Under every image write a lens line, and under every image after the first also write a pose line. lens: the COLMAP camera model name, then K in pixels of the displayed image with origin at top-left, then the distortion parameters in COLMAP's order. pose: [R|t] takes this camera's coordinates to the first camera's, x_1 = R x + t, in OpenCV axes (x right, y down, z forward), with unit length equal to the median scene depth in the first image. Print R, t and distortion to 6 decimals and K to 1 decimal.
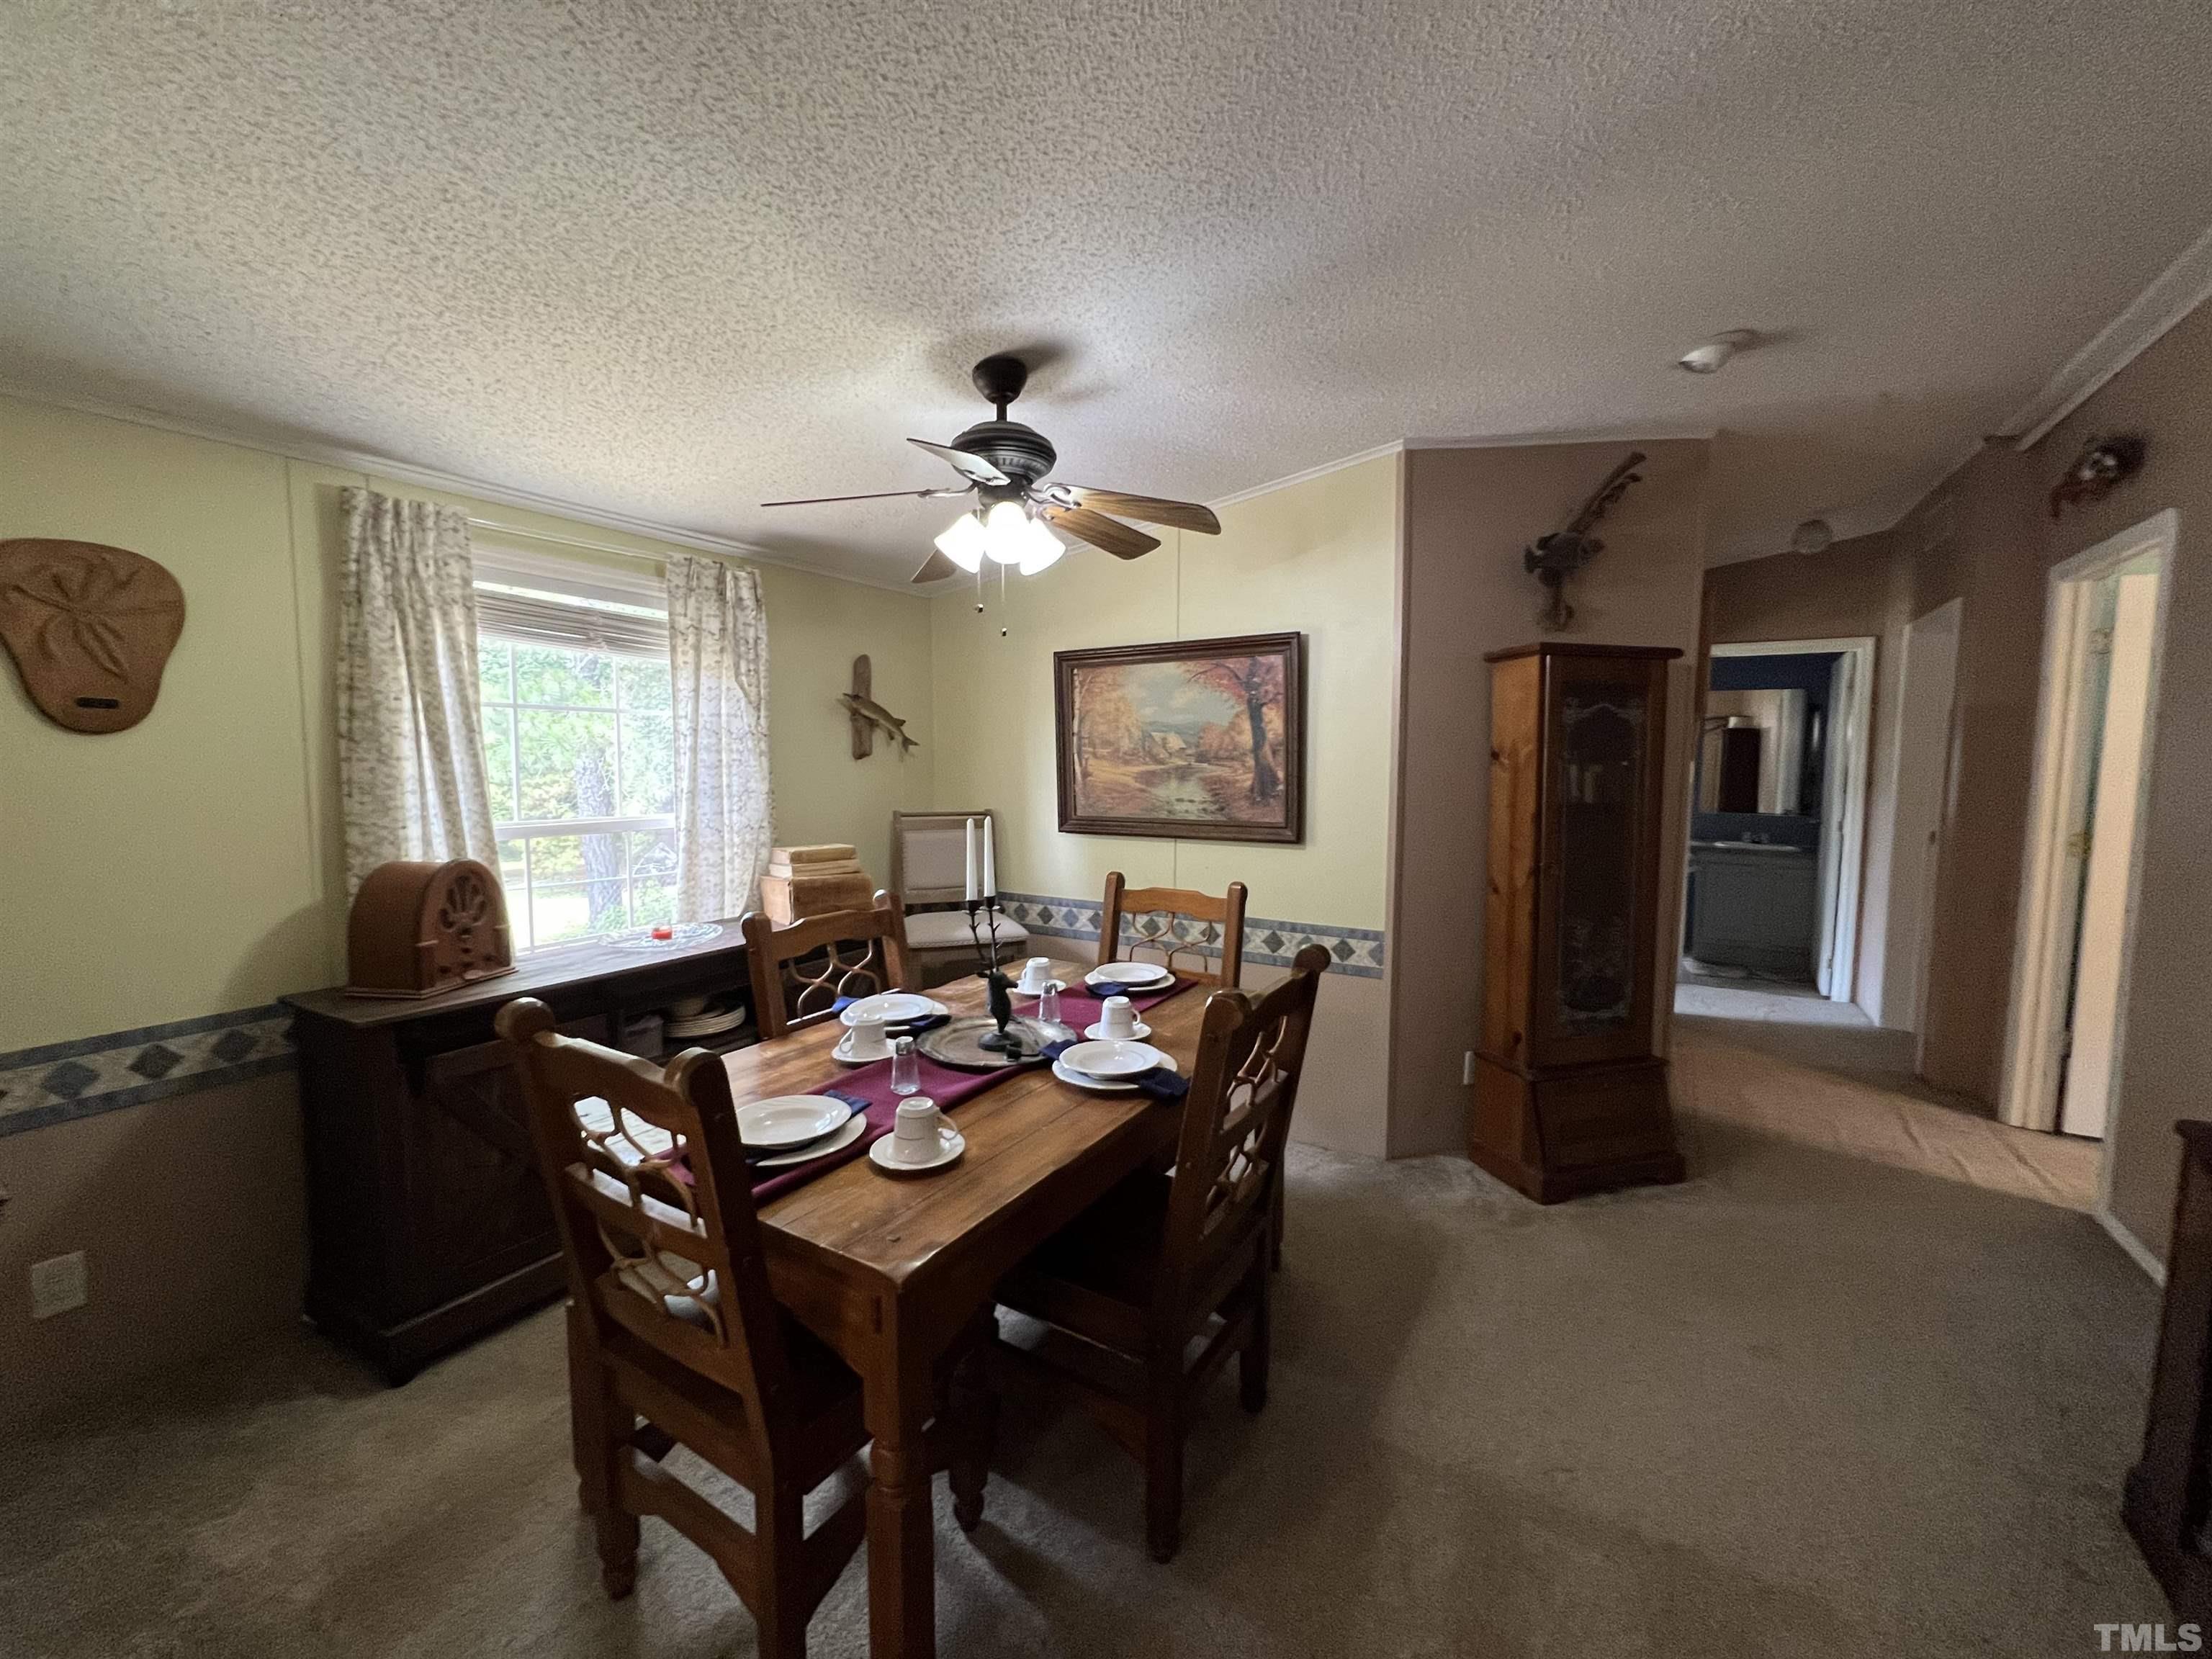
lens RADIAL K [[890.0, 0, 1106.0], [0, 890.0, 829.5], [0, 0, 1]] dist [-0.002060, -0.000205]
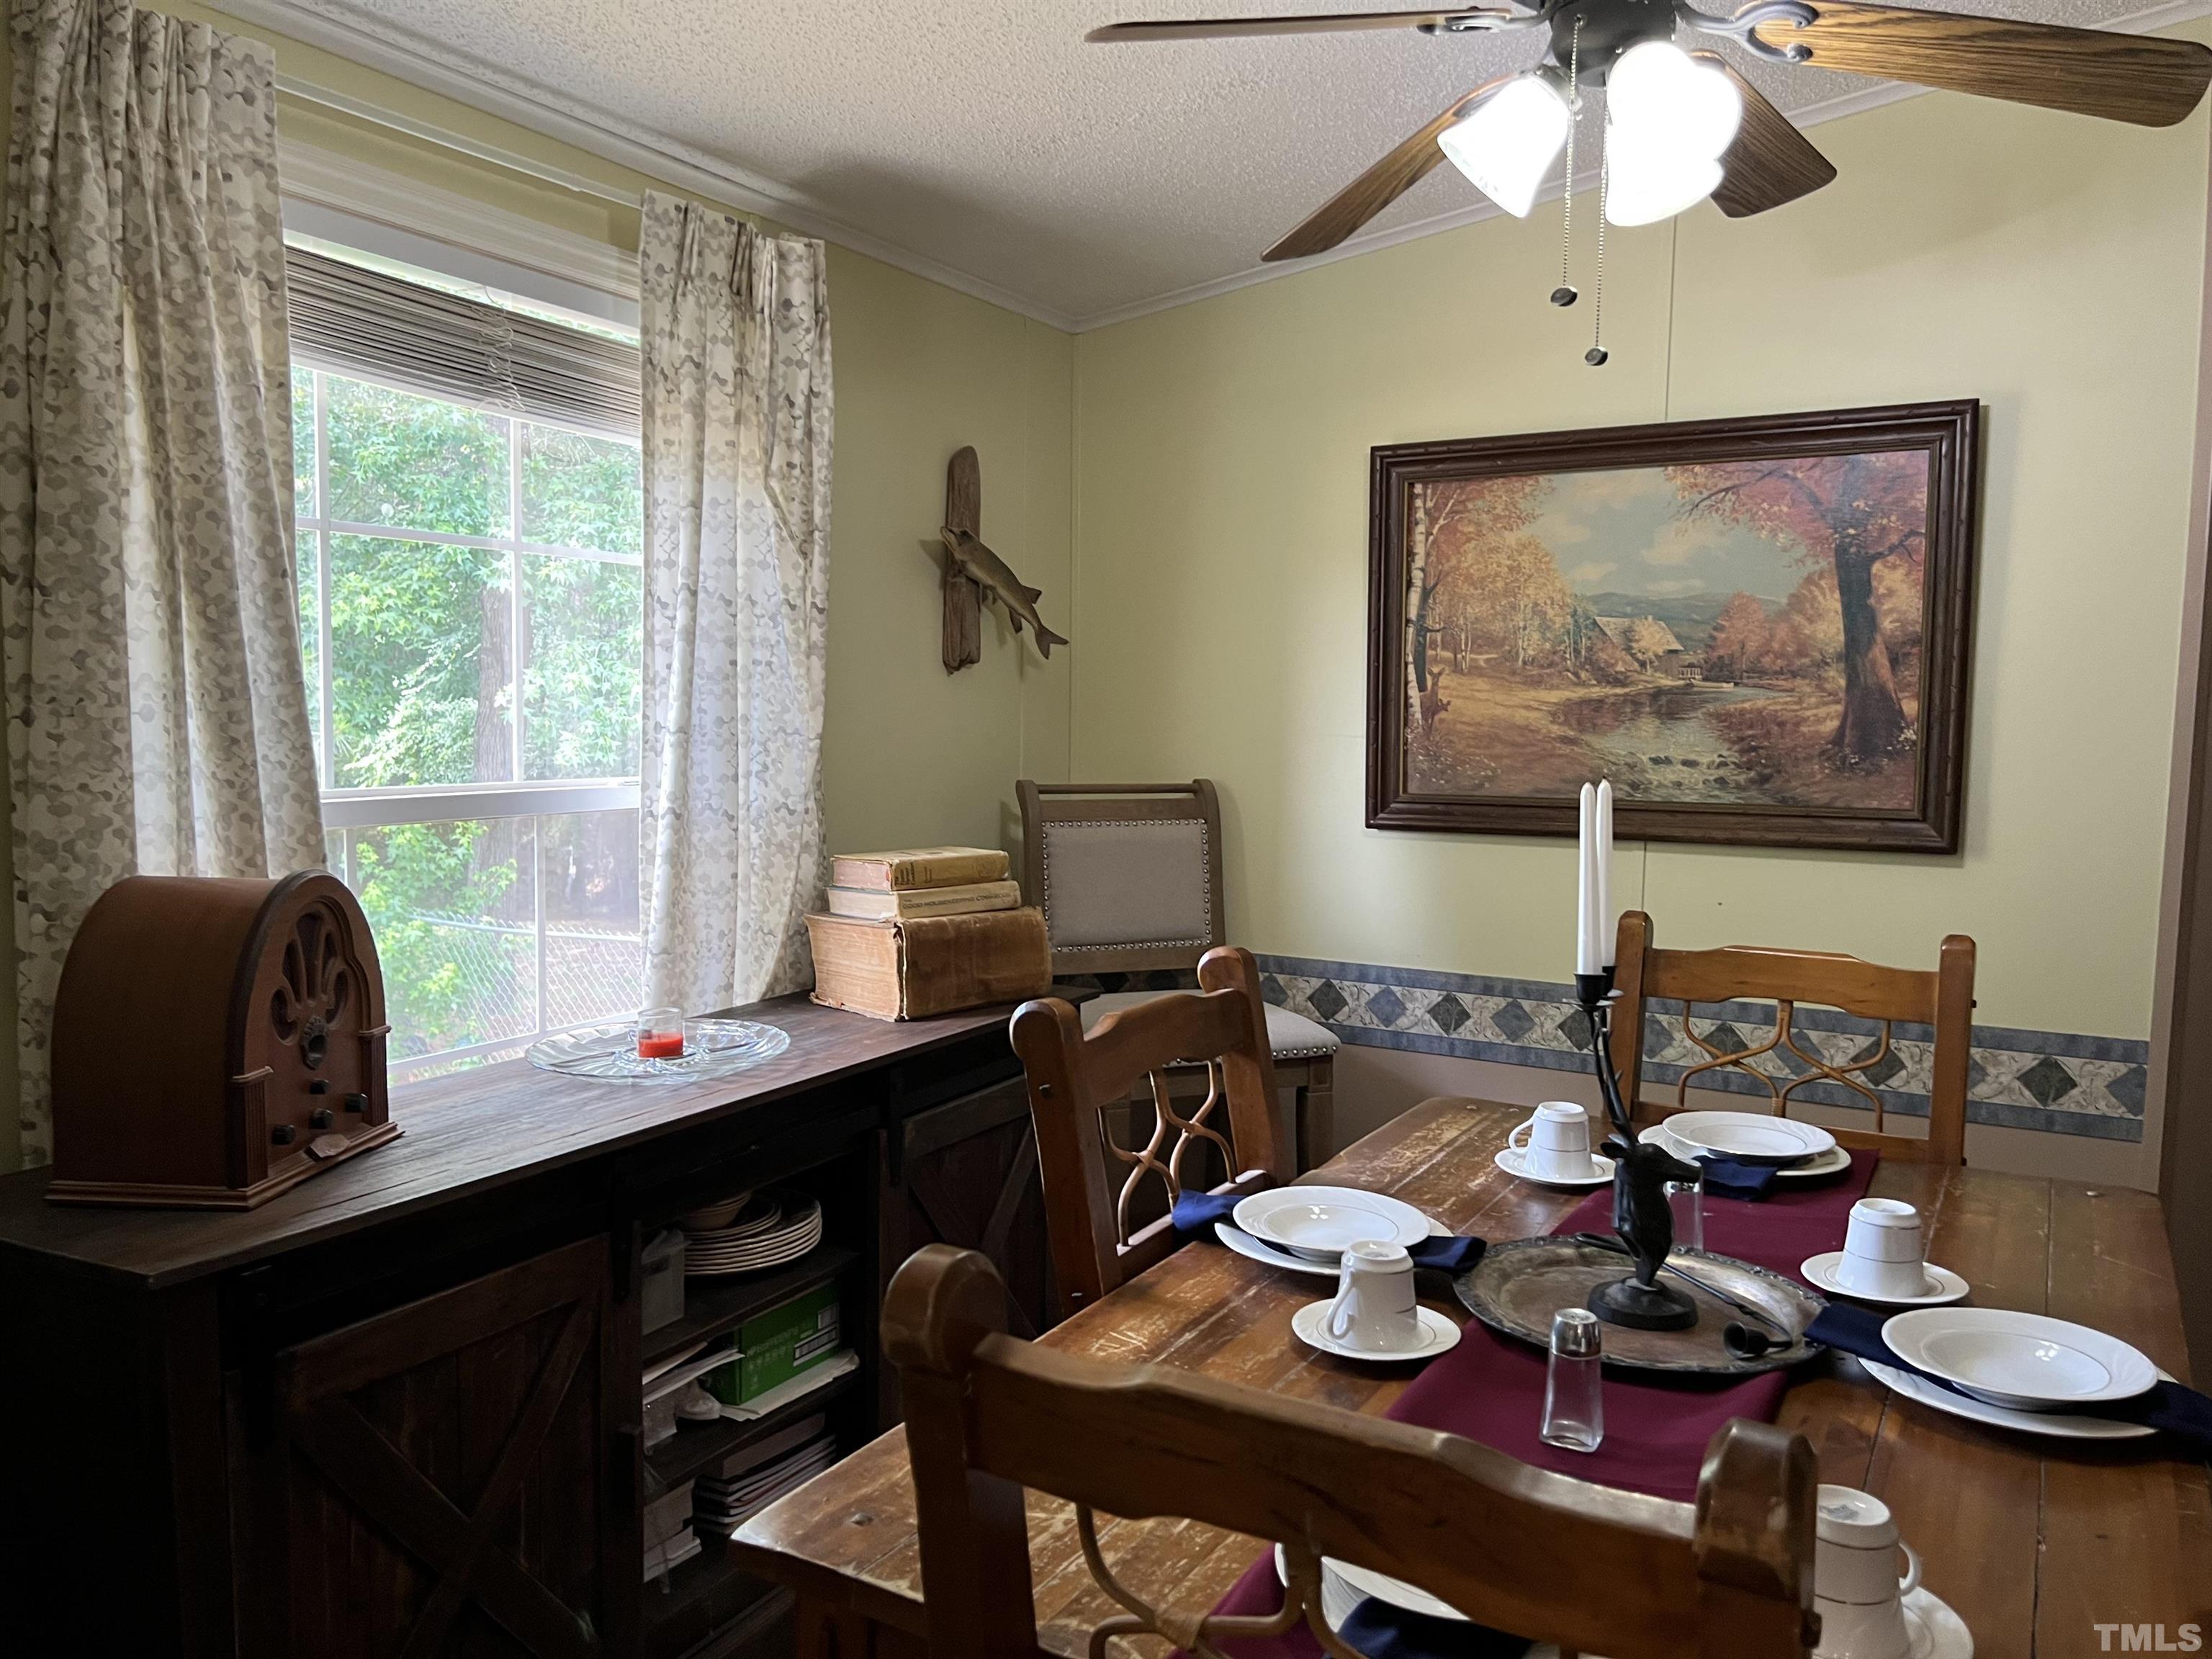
lens RADIAL K [[1649.4, 0, 1112.8], [0, 1649.4, 853.9], [0, 0, 1]] dist [0.066961, -0.082224]
pose [[0.999118, 0.006931, 0.041424, -0.279082], [-0.007445, 0.999897, 0.012255, 0.008992], [-0.041335, -0.012553, 0.999066, 0.144633]]
